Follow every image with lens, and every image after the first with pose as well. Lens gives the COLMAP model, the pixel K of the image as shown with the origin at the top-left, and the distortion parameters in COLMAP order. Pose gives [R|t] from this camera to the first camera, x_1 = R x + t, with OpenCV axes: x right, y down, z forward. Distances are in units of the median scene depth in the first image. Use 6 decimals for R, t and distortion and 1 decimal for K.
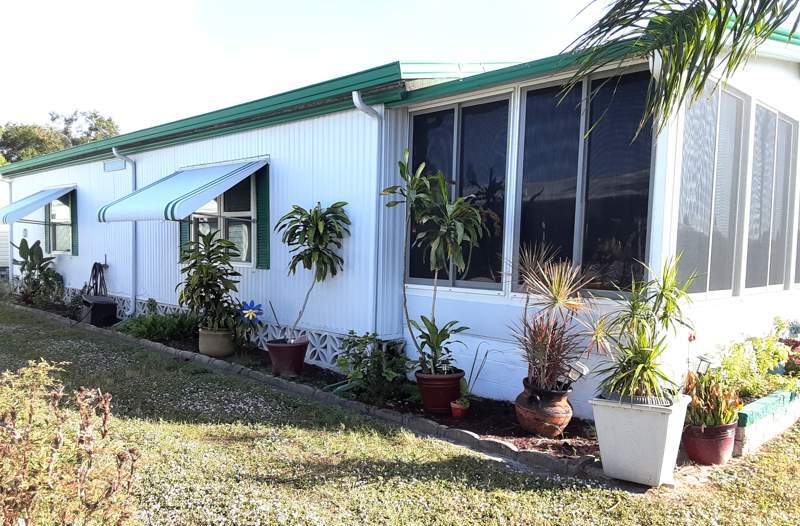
lens RADIAL K [[734.1, 0, 400.1], [0, 734.1, 240.3], [0, 0, 1]] dist [0.055745, -0.002816]
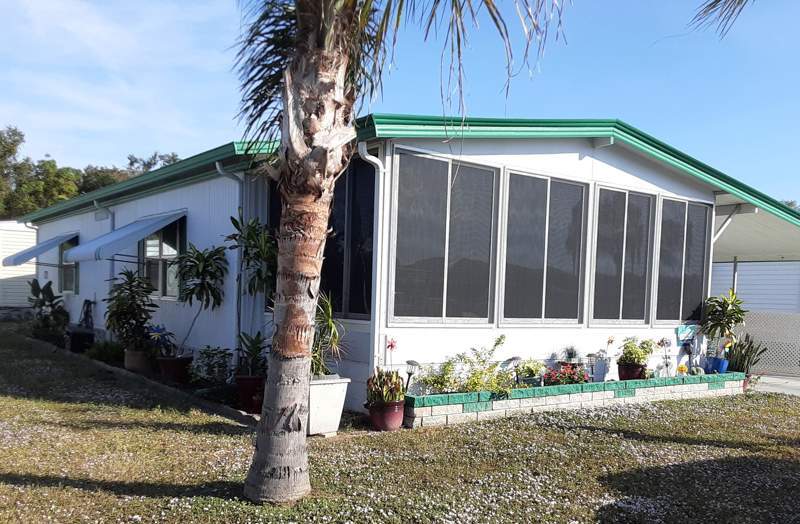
lens RADIAL K [[768.1, 0, 400.1], [0, 768.1, 263.8], [0, 0, 1]] dist [-0.004639, -0.006217]
pose [[0.996428, 0.009993, -0.083858, 0.318432], [-0.012936, 0.999317, -0.034621, 0.017010], [0.083455, 0.035582, 0.995876, -0.268671]]
